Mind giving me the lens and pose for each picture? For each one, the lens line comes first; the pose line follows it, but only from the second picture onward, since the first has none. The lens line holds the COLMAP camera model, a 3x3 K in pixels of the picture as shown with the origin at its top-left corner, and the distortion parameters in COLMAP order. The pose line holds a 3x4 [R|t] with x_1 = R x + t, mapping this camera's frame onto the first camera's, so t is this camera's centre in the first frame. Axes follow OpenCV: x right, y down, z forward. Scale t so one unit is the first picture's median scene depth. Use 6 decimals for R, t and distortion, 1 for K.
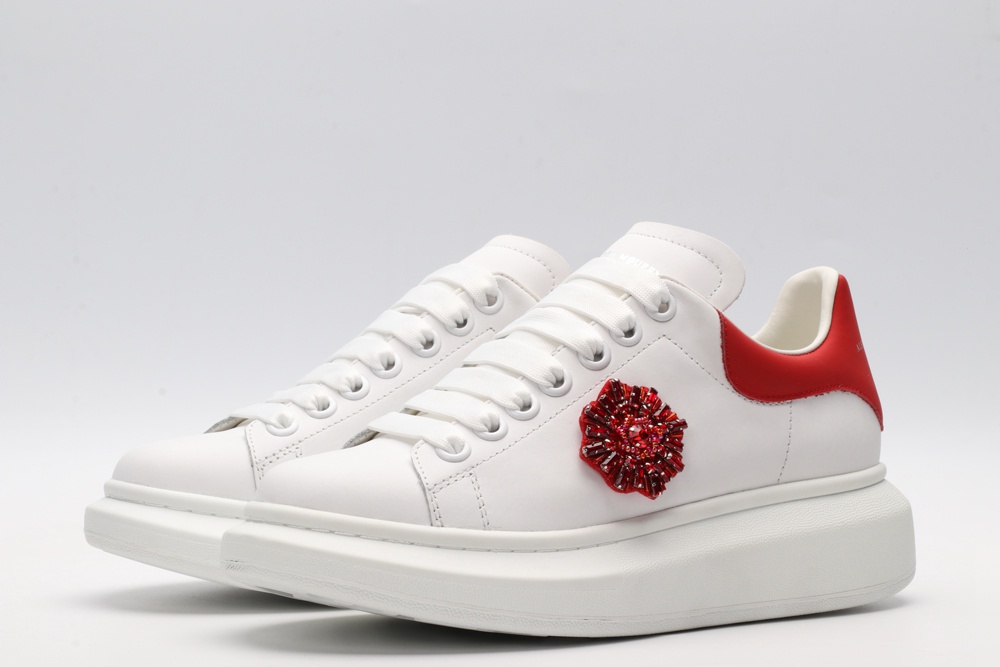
lens RADIAL K [[2492.5, 0, 500.0], [0, 2492.5, 333.5], [0, 0, 1]] dist [-0.204258, 0.052812]
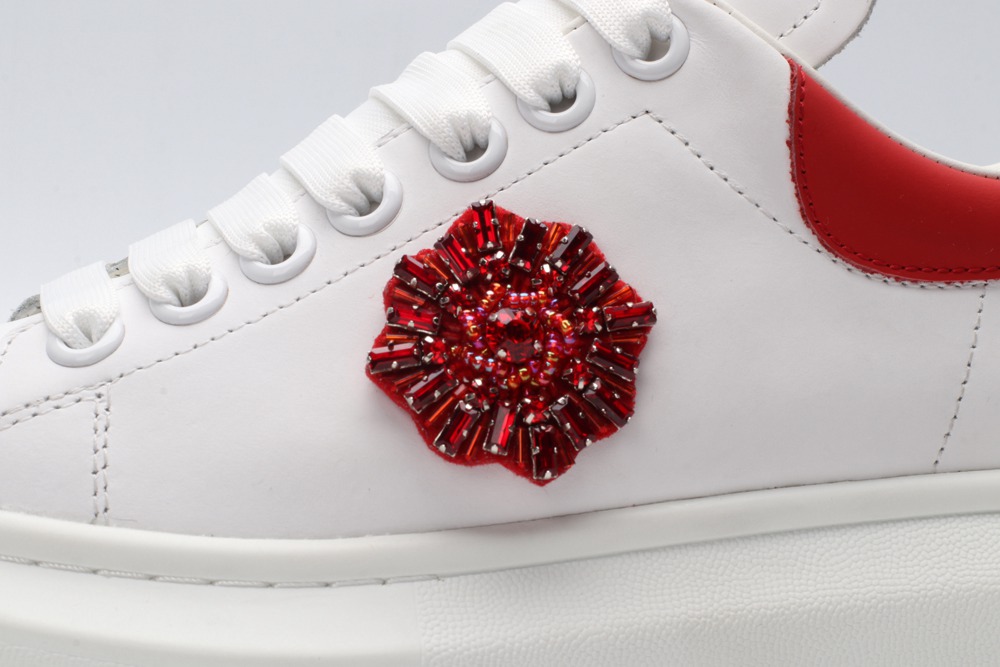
lens RADIAL K [[2492.5, 0, 500.0], [0, 2492.5, 333.5], [0, 0, 1]] dist [-0.204258, 0.052812]
pose [[0.920256, 0.052299, -0.387807, 0.217672], [-0.043778, 0.998567, 0.030781, 0.027867], [0.388861, -0.011349, 0.921227, 0.602571]]
